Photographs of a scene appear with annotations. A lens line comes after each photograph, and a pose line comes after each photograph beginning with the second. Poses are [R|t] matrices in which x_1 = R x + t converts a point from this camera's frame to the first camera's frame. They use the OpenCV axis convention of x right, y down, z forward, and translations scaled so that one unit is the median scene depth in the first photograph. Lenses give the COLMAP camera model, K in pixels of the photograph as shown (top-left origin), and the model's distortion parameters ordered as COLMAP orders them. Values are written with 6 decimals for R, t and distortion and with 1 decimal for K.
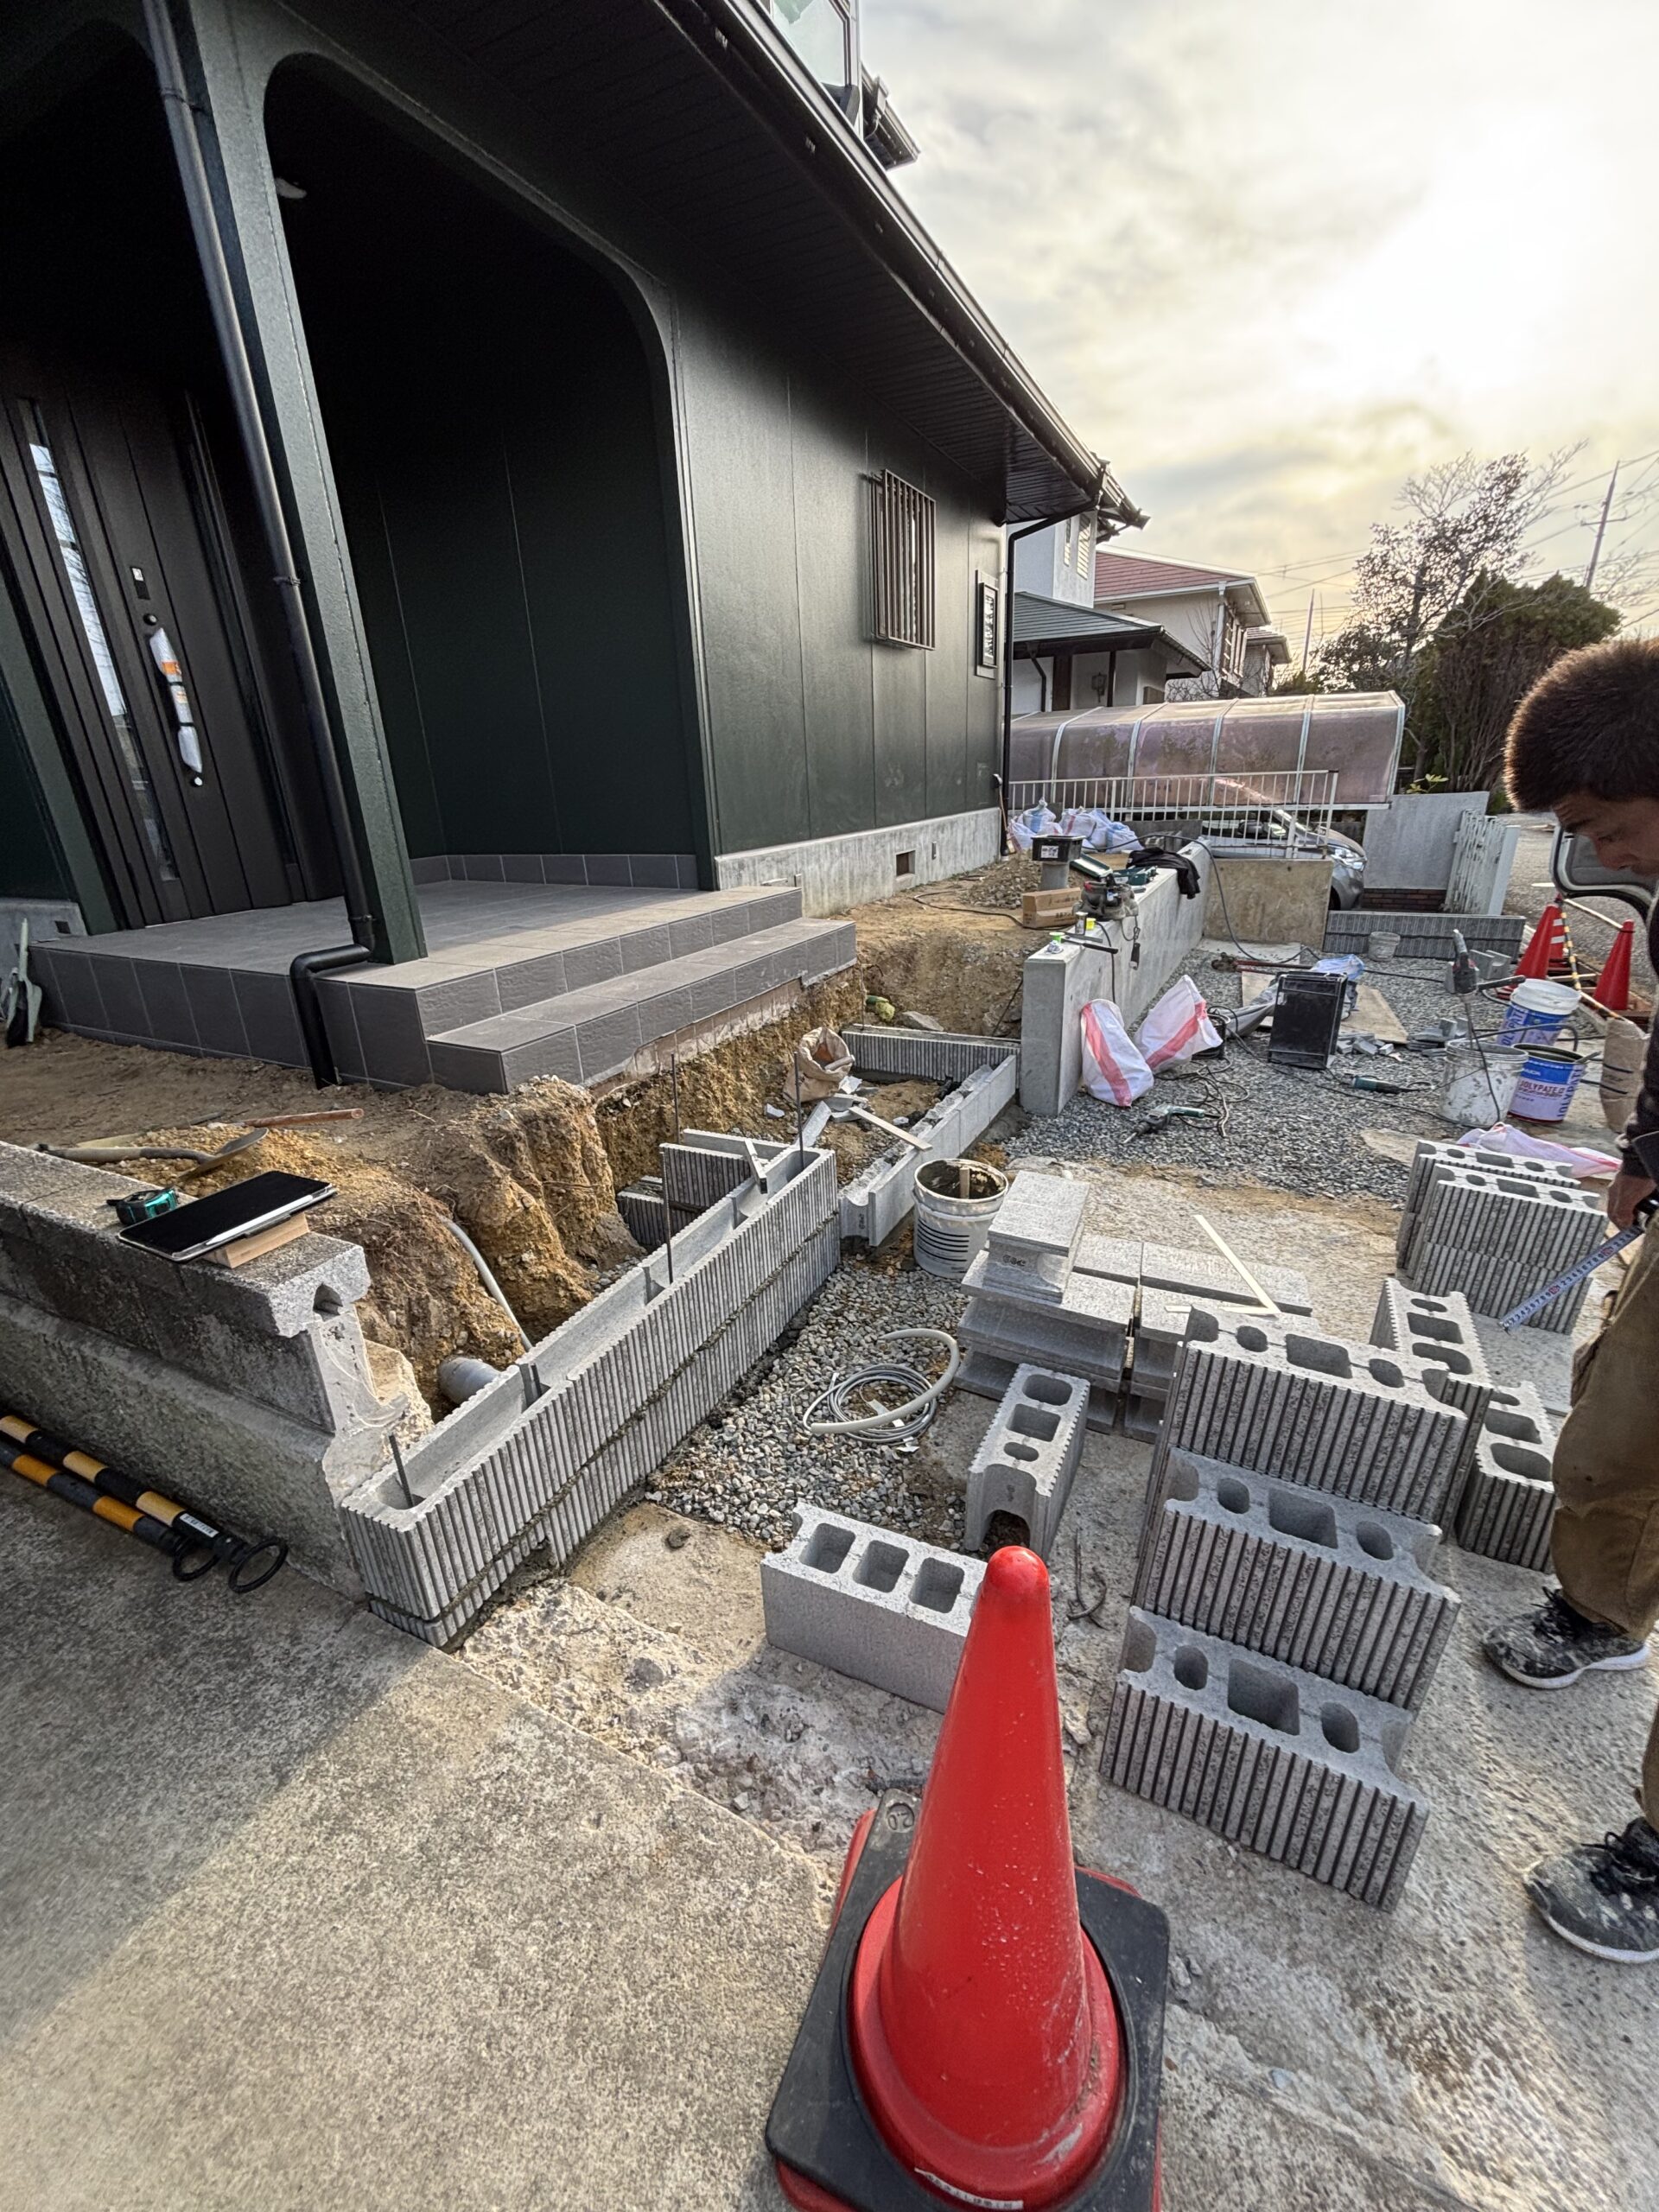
lens RADIAL K [[881.7, 0, 831.8], [0, 881.7, 1119.4], [0, 0, 1]] dist [-0.000022, -0.000081]
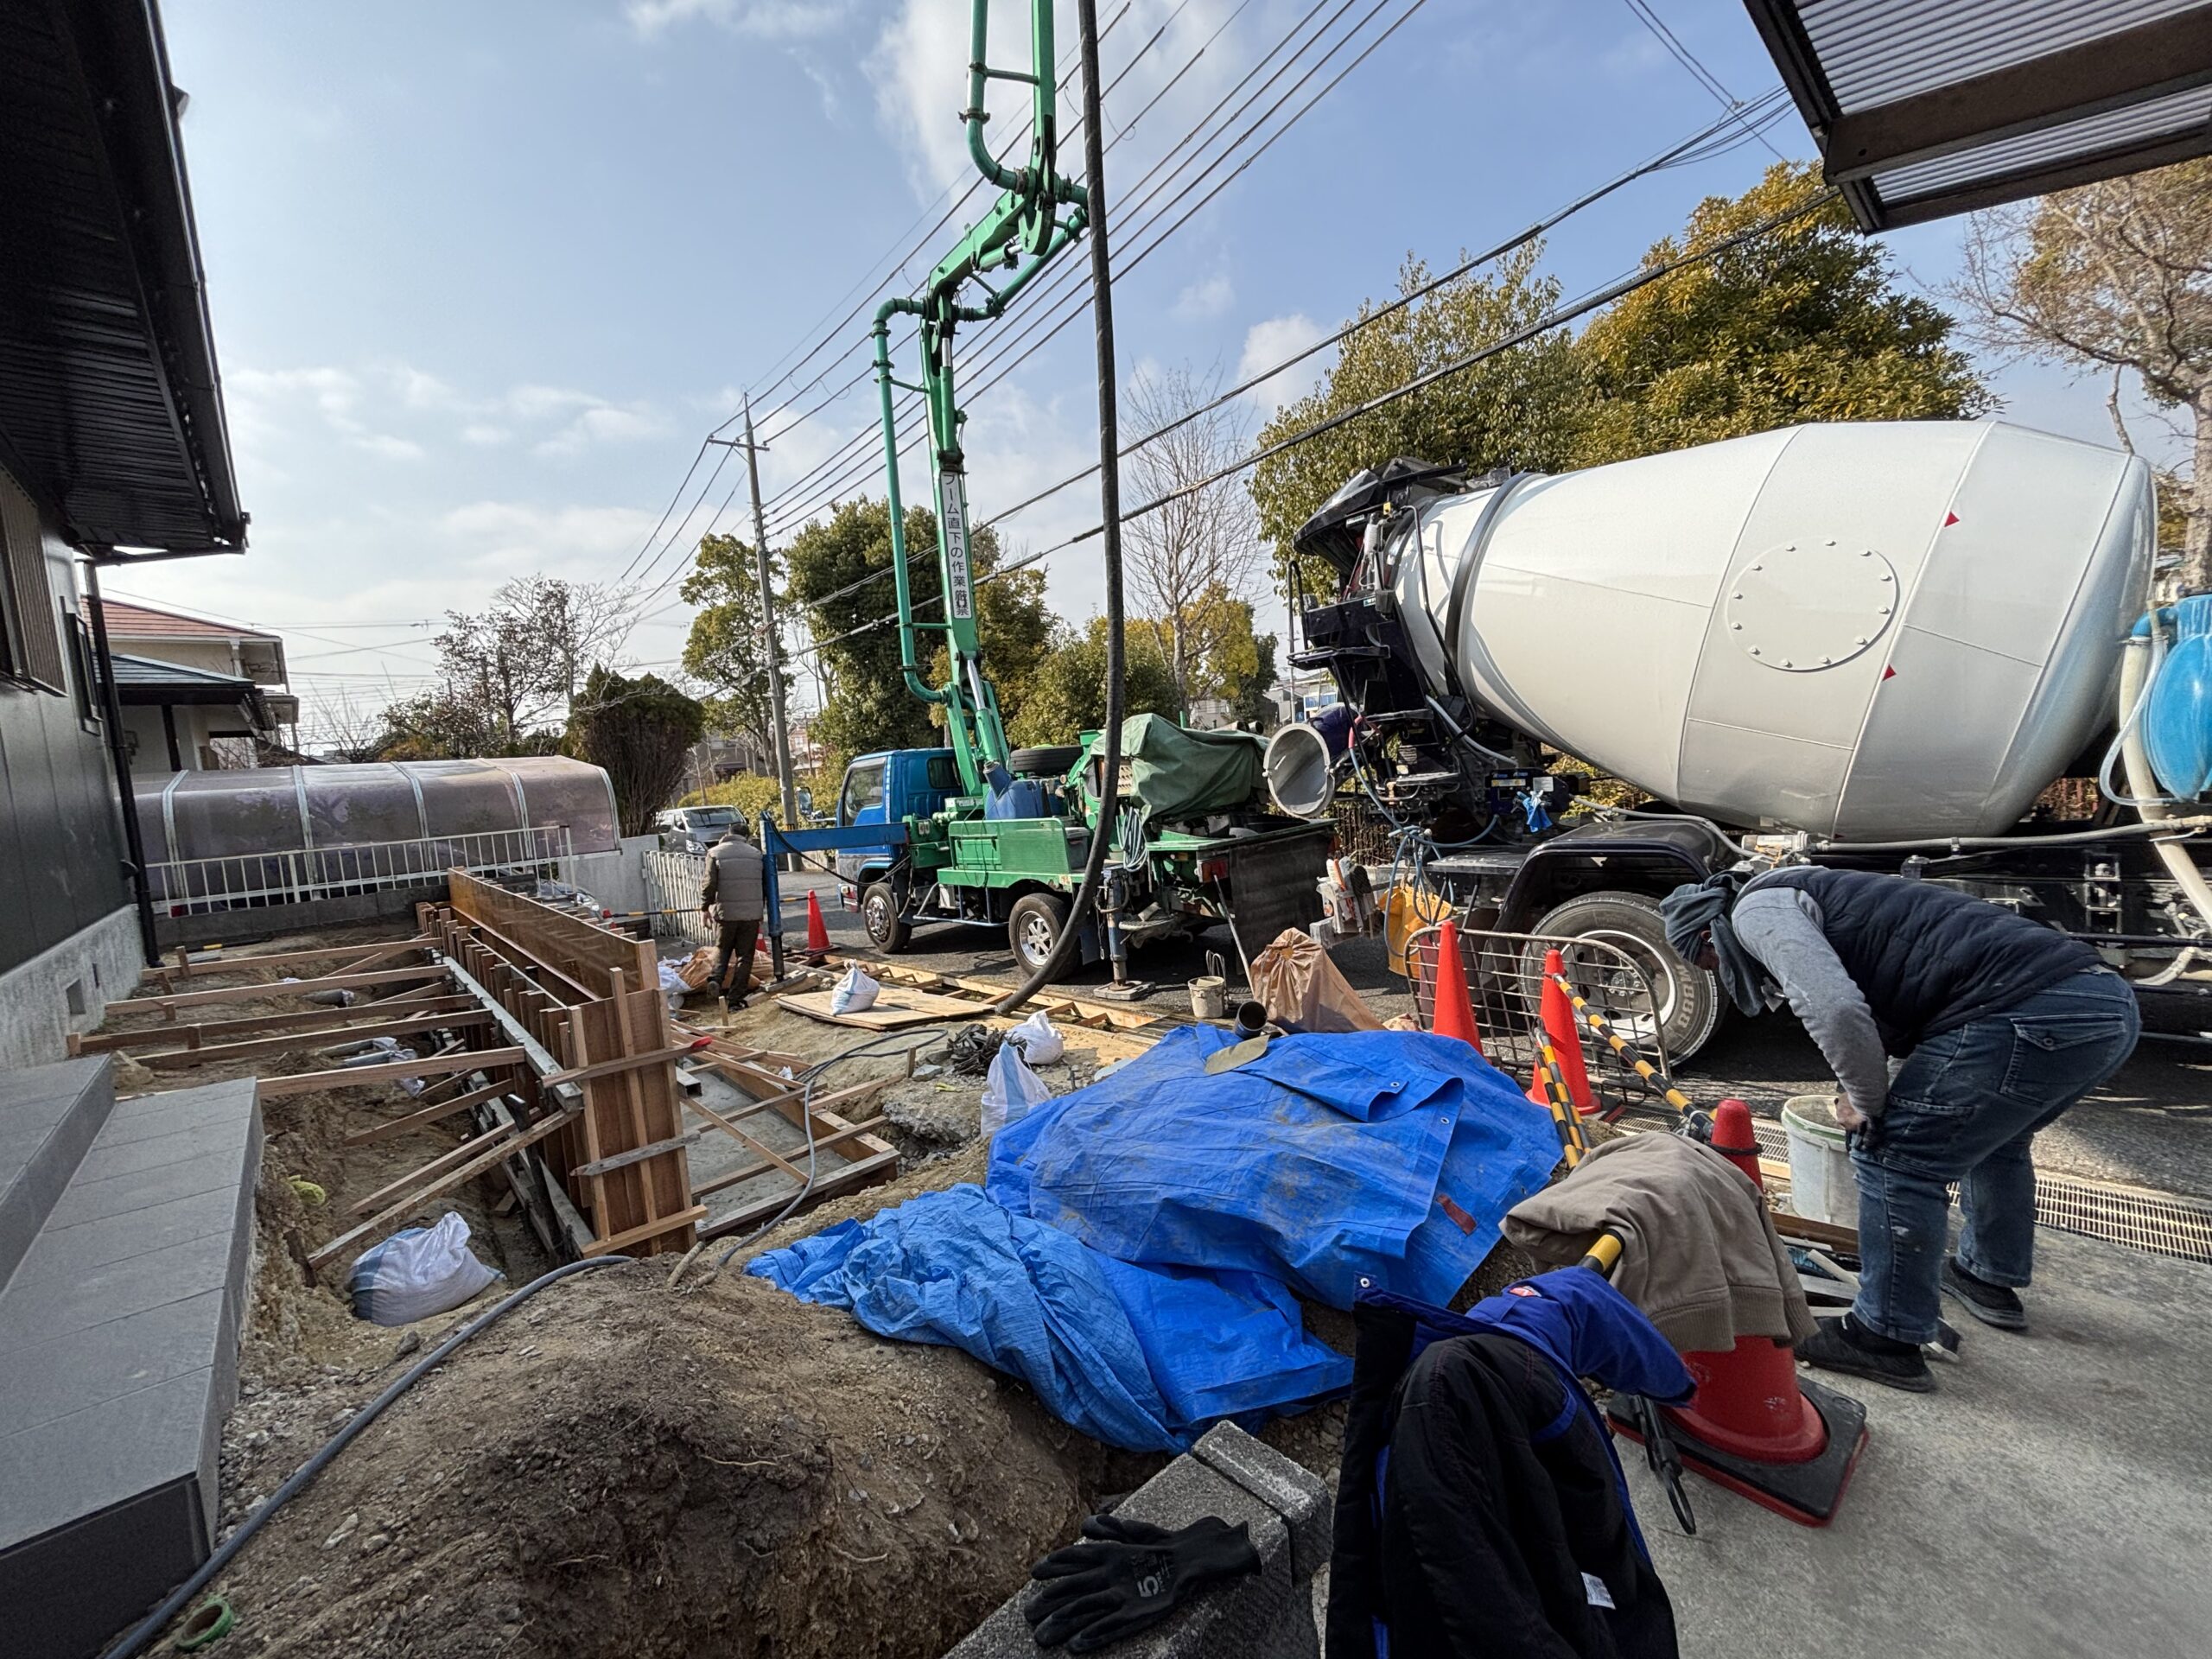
lens RADIAL K [[887.1, 0, 1124.5], [0, 887.1, 825.5], [0, 0, 1]] dist [-0.000371, 0.000092]
pose [[0.339223, -0.065053, 0.938454, -0.222718], [0.399976, 0.912913, -0.081297, -0.047197], [-0.851438, 0.402937, 0.335701, 0.087996]]
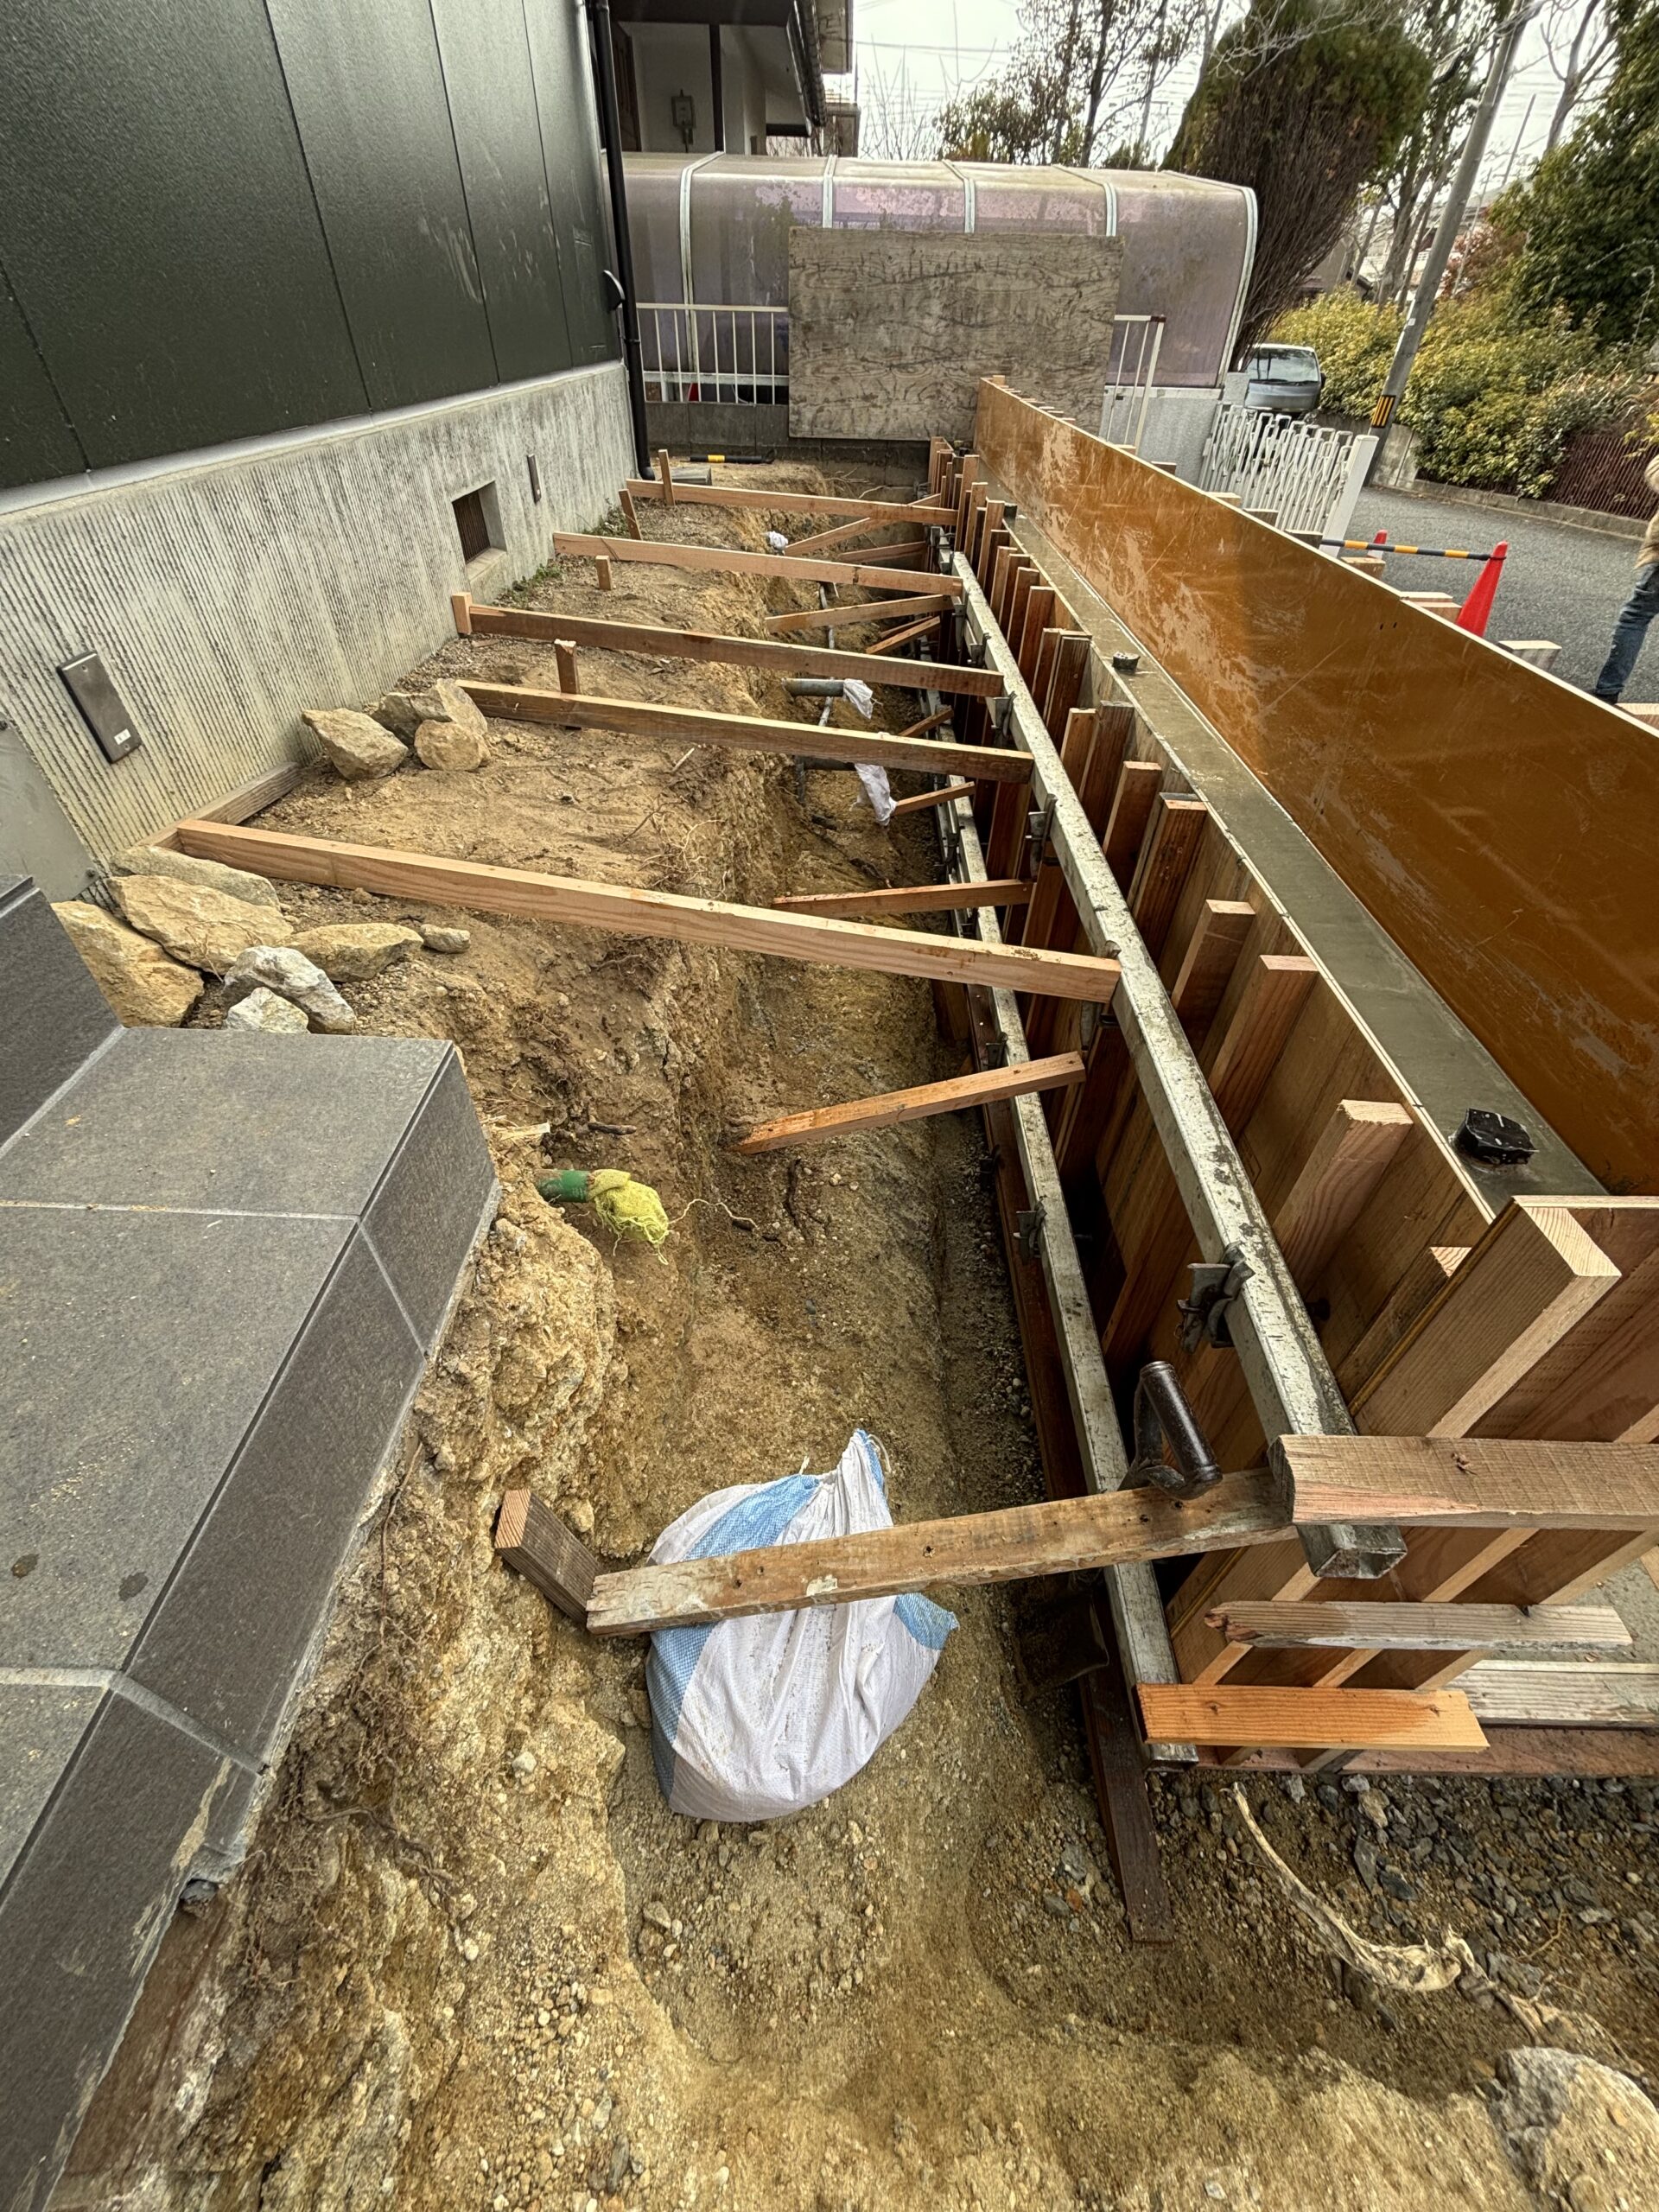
lens RADIAL K [[887.1, 0, 835.9], [0, 887.1, 1098.4], [0, 0, 1]] dist [-0.000371, 0.000092]
pose [[0.893243, -0.254053, 0.370909, 0.015007], [0.113553, 0.925768, 0.360638, -0.163071], [-0.434997, -0.280019, 0.855784, 0.483692]]
